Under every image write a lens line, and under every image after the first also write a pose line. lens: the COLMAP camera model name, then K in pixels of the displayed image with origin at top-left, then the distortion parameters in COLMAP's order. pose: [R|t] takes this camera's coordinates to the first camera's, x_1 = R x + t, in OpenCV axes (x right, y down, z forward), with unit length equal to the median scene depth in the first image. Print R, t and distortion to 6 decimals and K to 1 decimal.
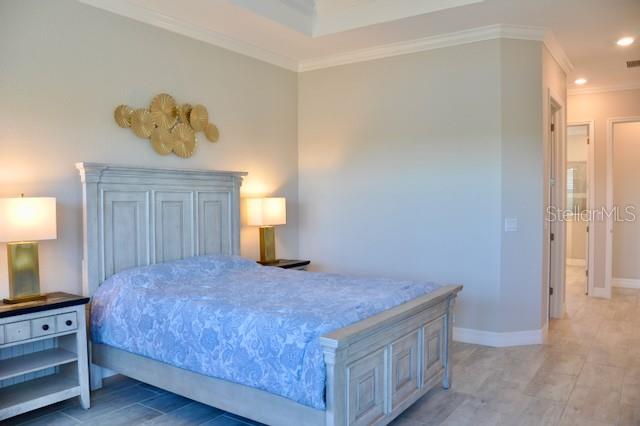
lens RADIAL K [[499.2, 0, 320.3], [0, 499.2, 212.6], [0, 0, 1]] dist [-0.058804, -0.017019]
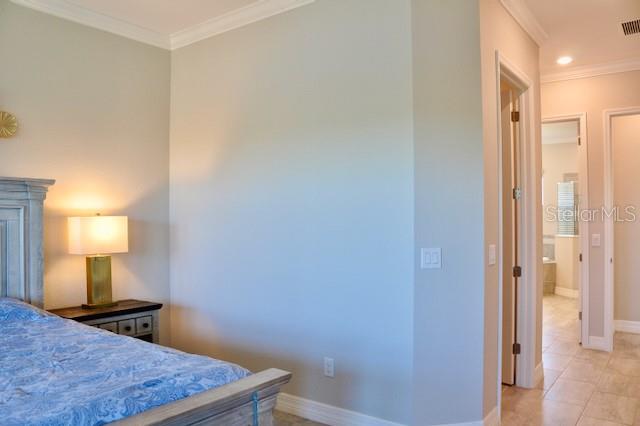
lens RADIAL K [[499.2, 0, 299.0], [0, 499.2, 211.1], [0, 0, 1]] dist [-0.058804, -0.017019]
pose [[0.998010, -0.000972, -0.063041, 0.215245], [-0.001557, 0.999197, -0.040046, -0.007896], [0.063029, 0.040064, 0.997207, 0.293885]]
